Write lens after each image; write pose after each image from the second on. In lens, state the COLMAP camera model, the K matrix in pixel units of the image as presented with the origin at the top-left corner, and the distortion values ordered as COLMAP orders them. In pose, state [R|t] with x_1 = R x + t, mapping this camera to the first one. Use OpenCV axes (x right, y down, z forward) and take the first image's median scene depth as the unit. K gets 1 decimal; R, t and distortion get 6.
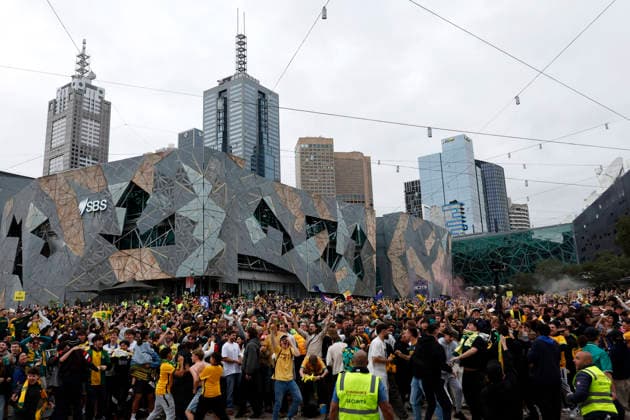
lens RADIAL K [[525.6, 0, 315.0], [0, 525.6, 210.0], [0, 0, 1]] dist [0.000131, -0.001100]
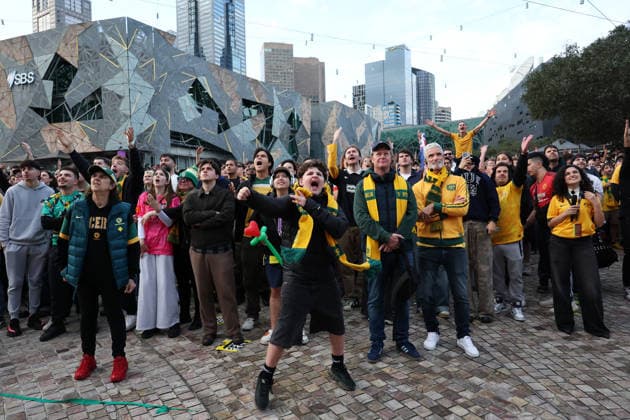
lens RADIAL K [[407.7, 0, 315.0], [0, 407.7, 210.0], [0, 0, 1]] dist [0.000127, -0.000211]
pose [[0.997506, 0.011573, 0.069631, 0.075892], [-0.027245, 0.973151, 0.228548, 0.038517], [-0.065116, -0.229875, 0.971039, 0.135114]]
